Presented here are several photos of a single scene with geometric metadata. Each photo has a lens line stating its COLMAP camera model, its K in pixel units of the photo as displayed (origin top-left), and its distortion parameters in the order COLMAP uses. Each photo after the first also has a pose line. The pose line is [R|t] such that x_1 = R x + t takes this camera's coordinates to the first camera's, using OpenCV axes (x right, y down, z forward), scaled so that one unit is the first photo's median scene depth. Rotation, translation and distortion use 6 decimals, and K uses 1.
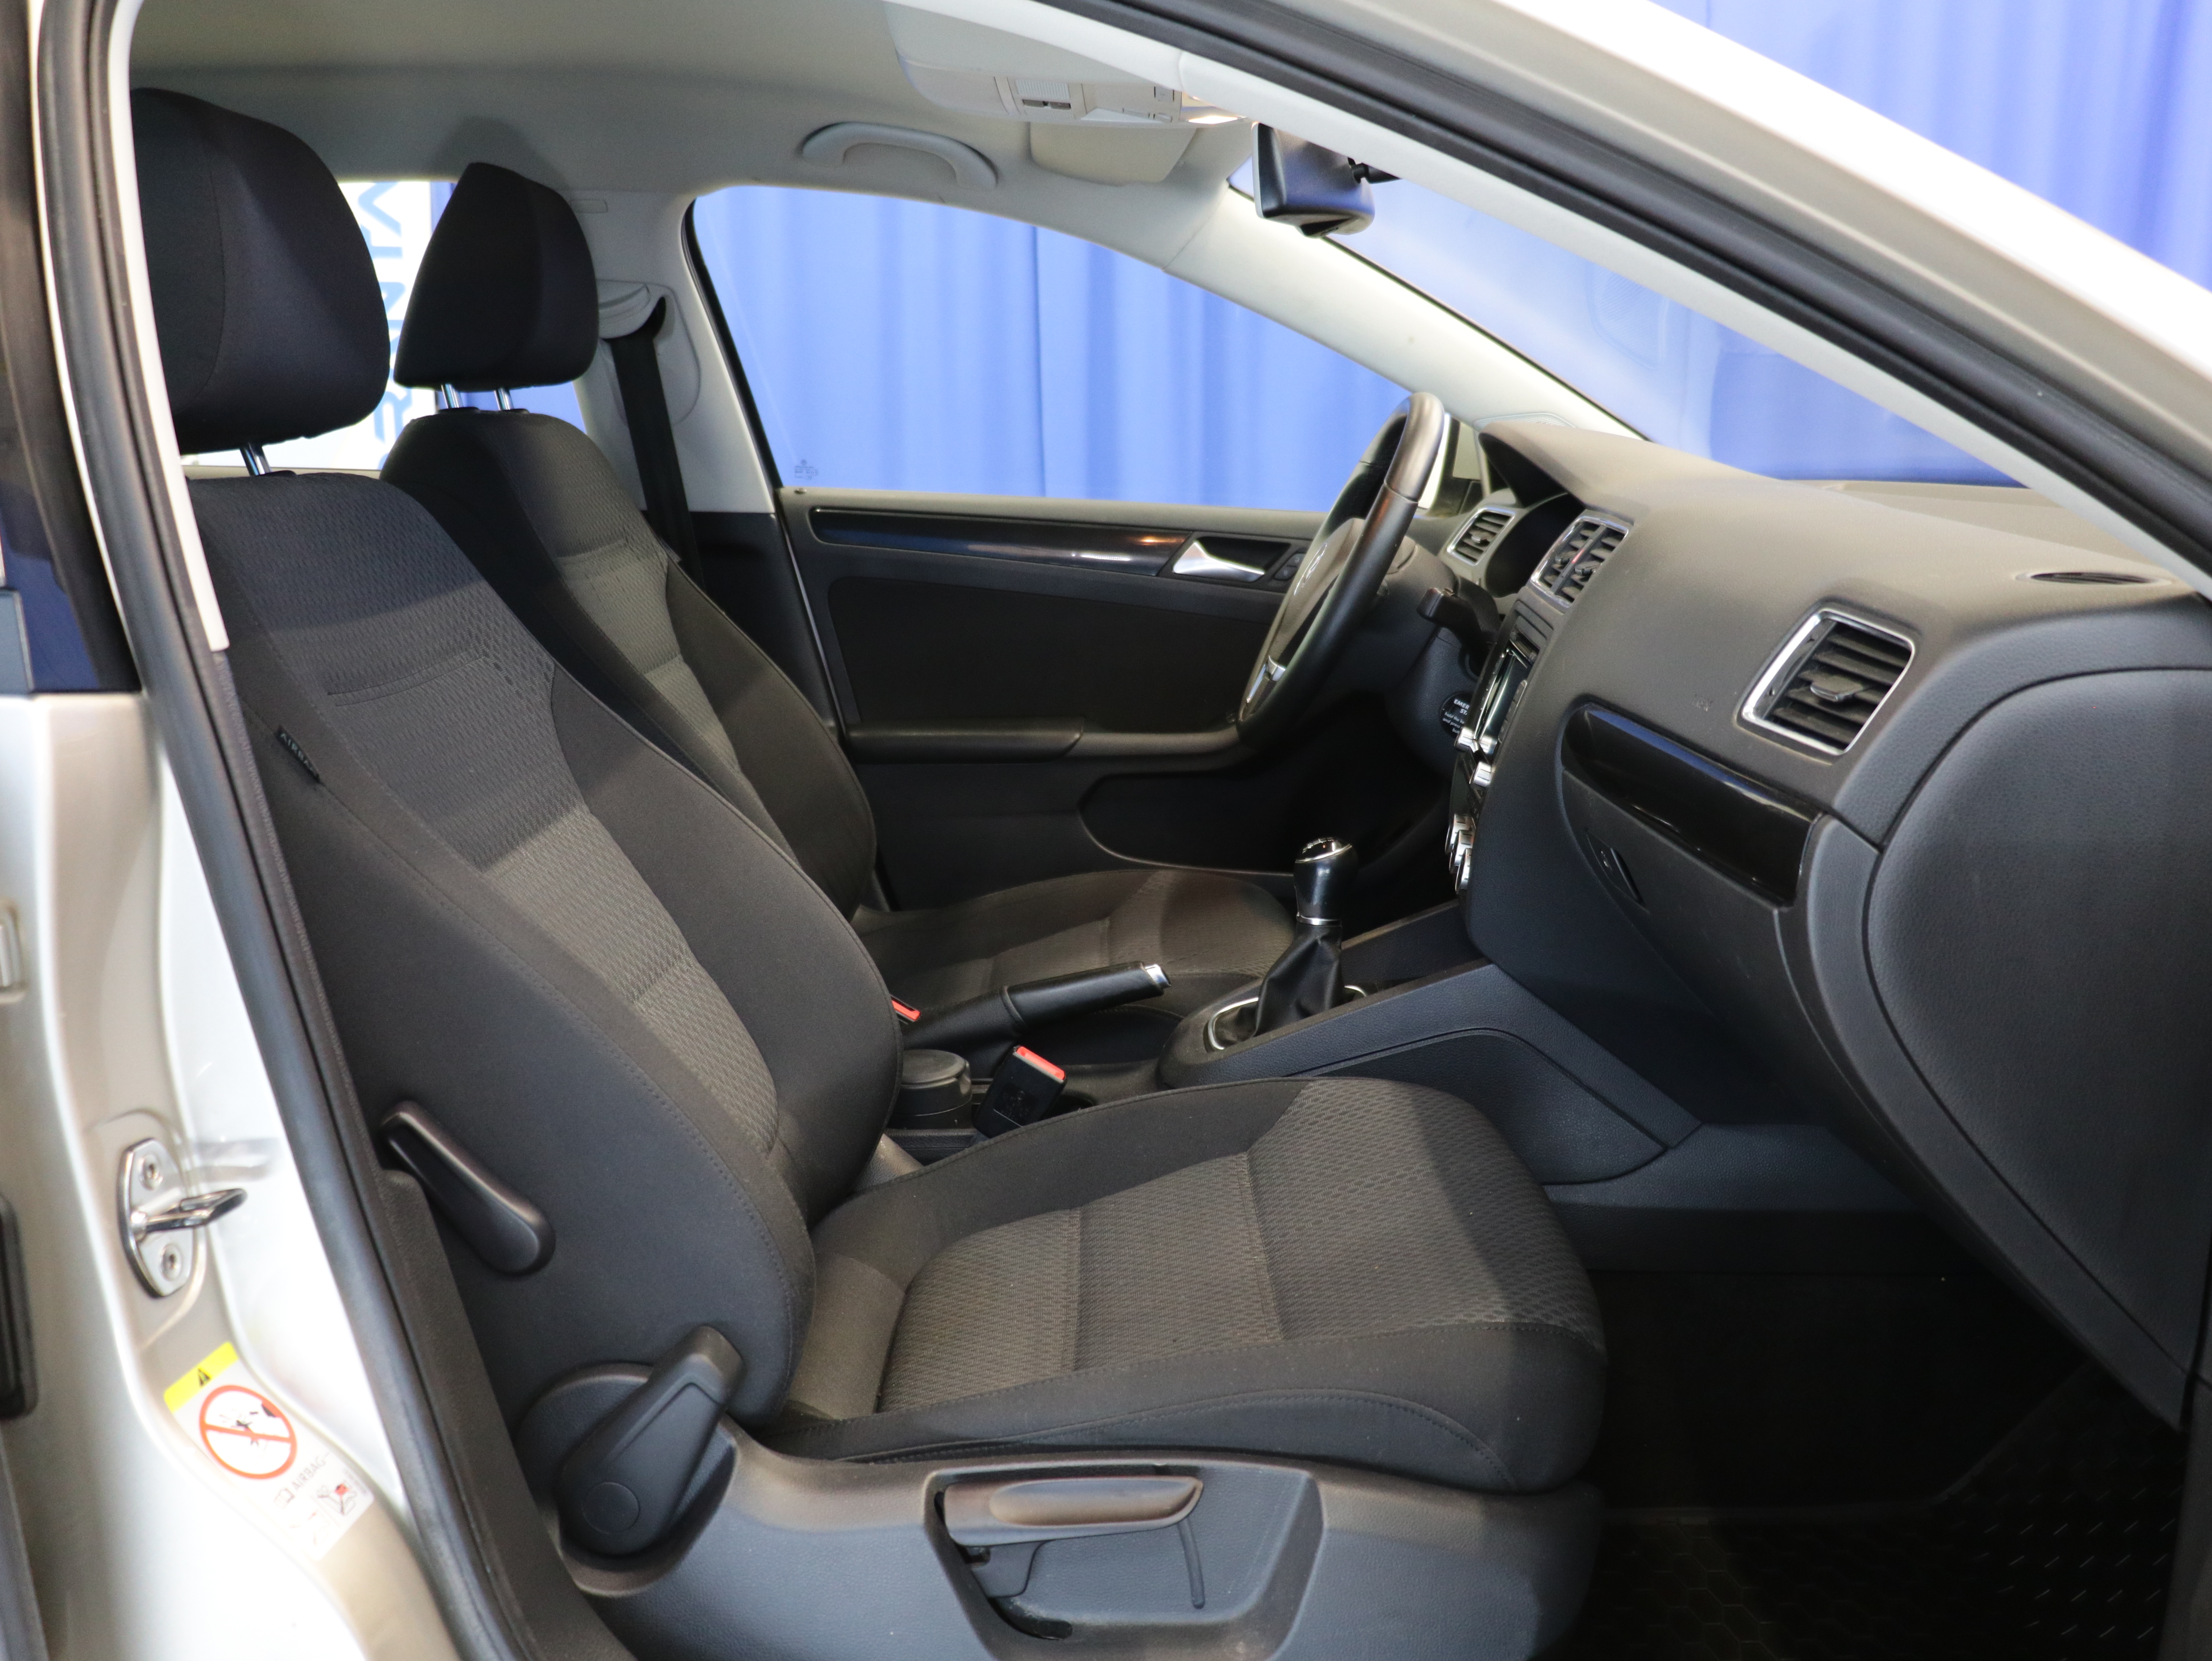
lens RADIAL K [[1964.7, 0, 1084.9], [0, 1964.7, 827.6], [0, 0, 1]] dist [-0.034221, 0.067882]
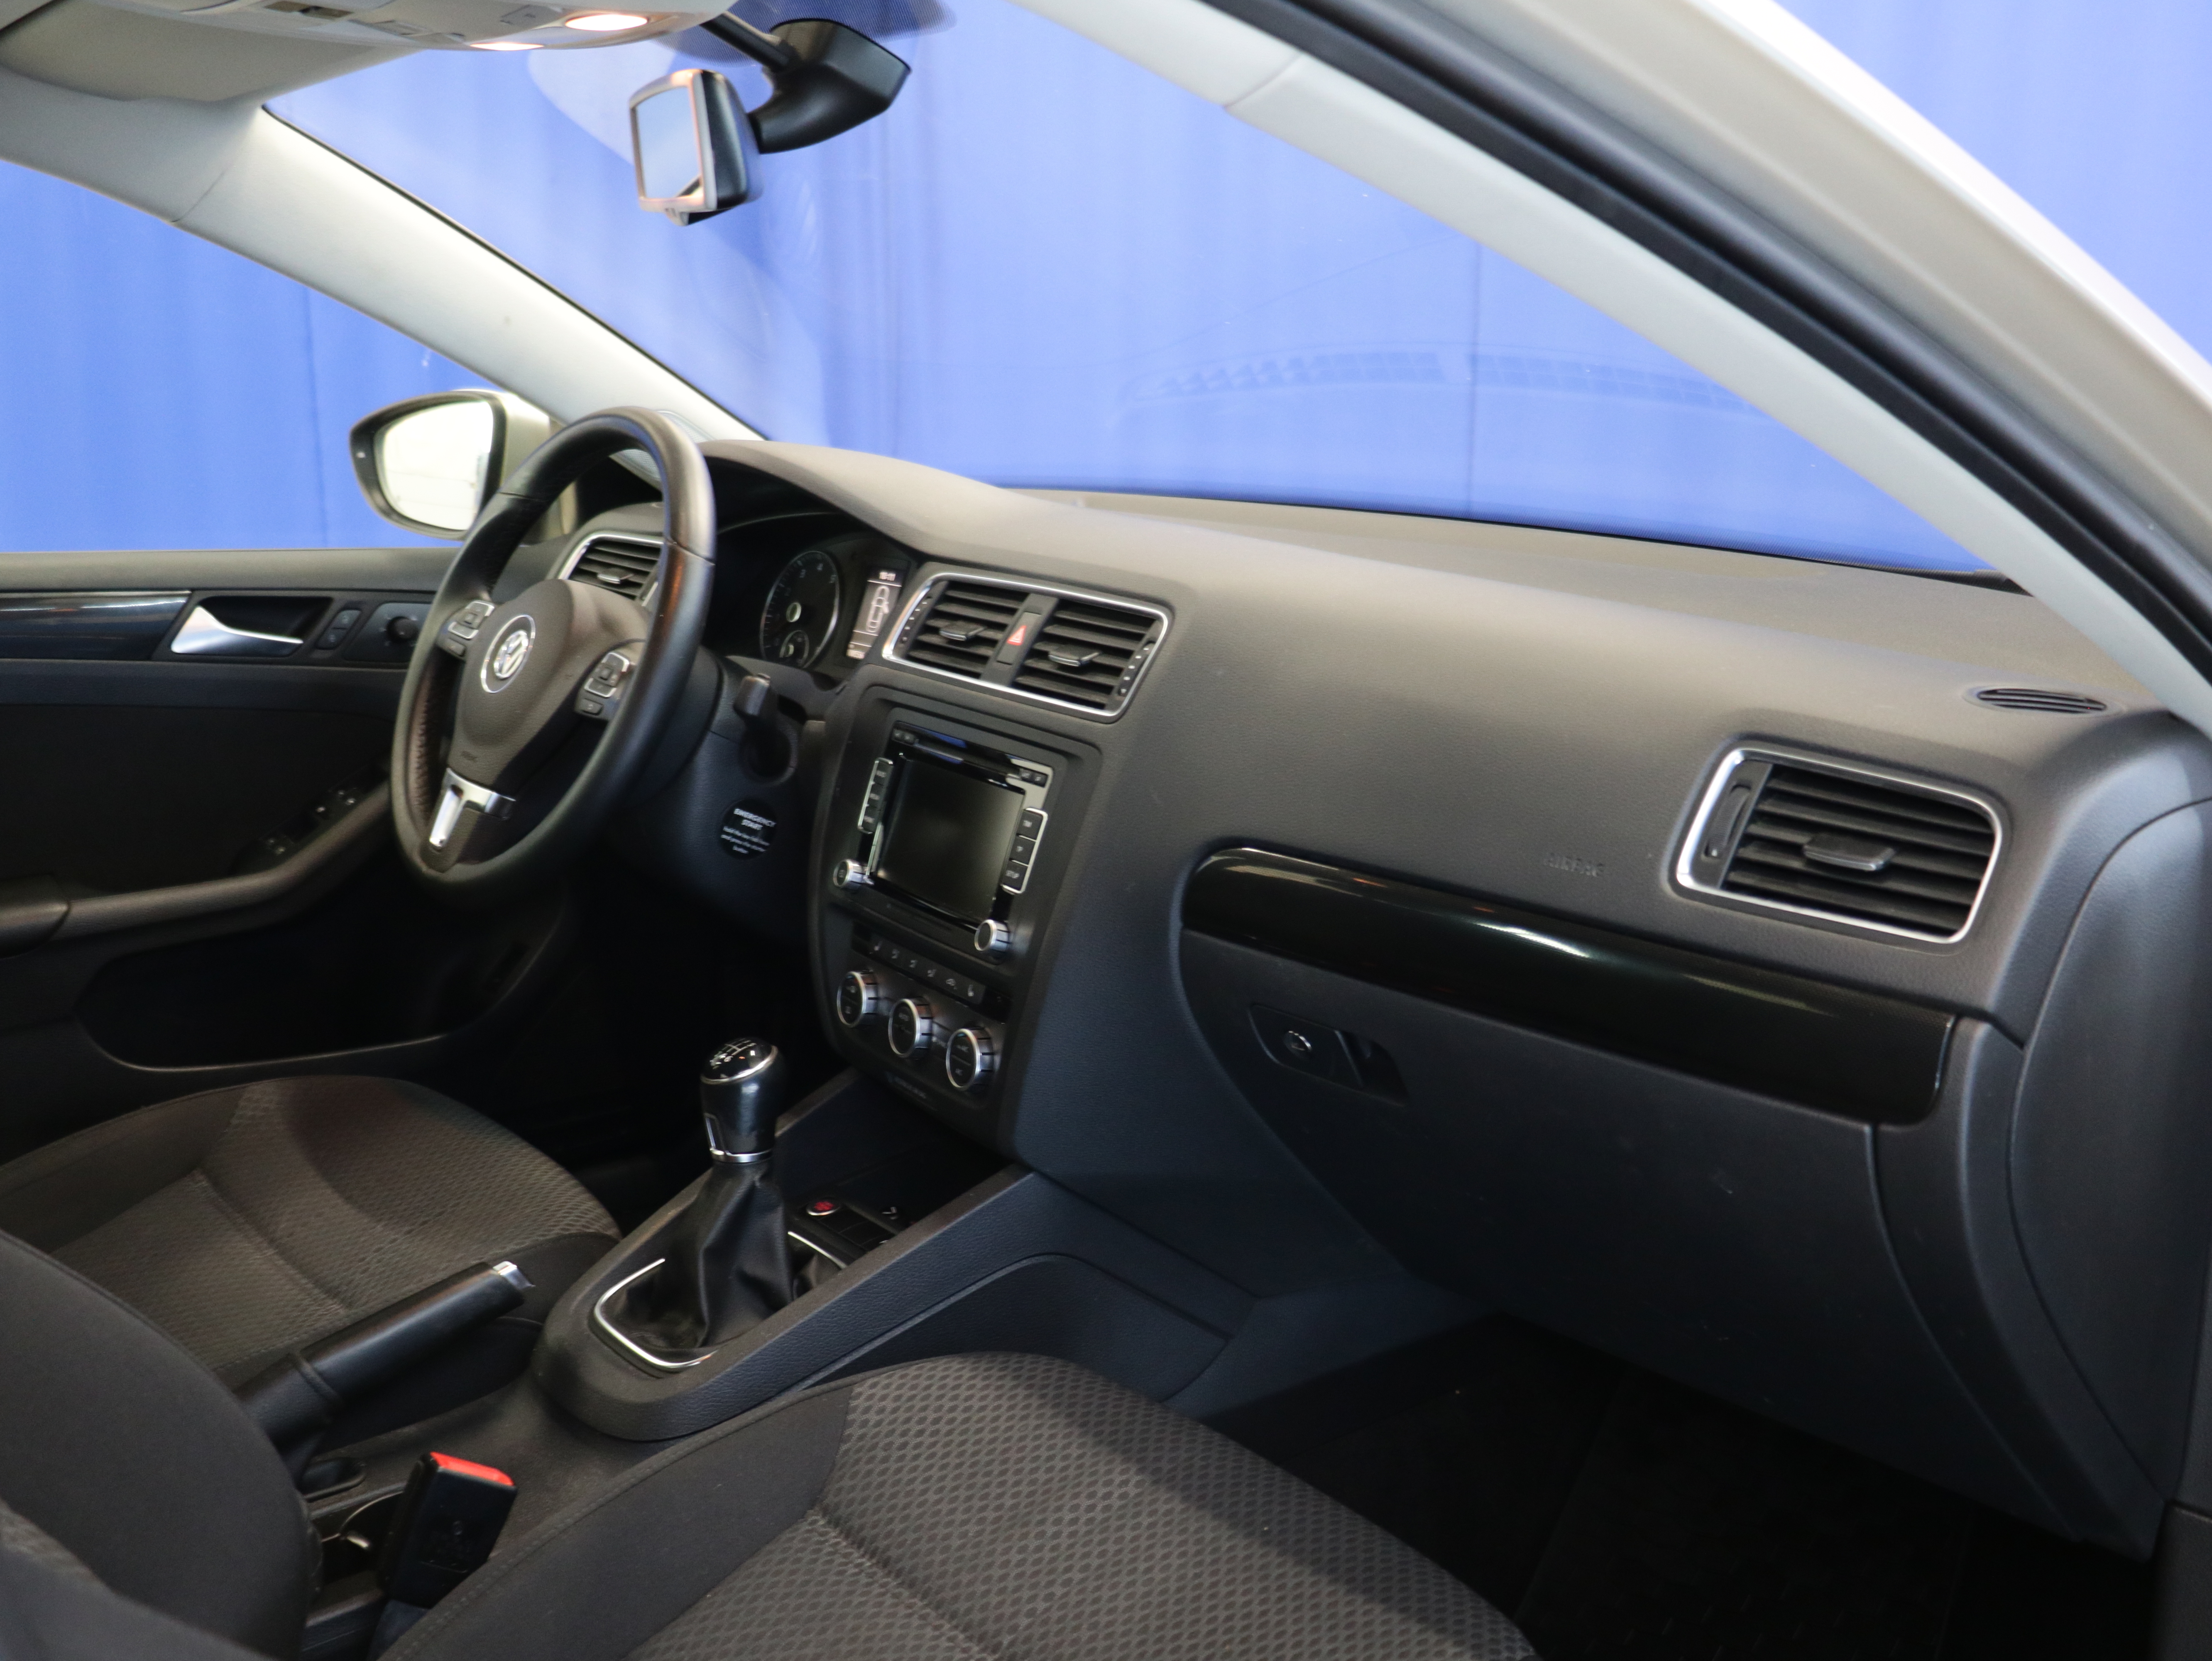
lens RADIAL K [[2246.3, 0, 1104.2], [0, 2246.3, 841.8], [0, 0, 1]] dist [-0.069417, 0.015092]
pose [[0.765687, -0.144772, 0.626709, -0.287576], [0.126550, 0.989204, 0.073895, -0.113938], [-0.630641, 0.022729, 0.775741, 0.268798]]
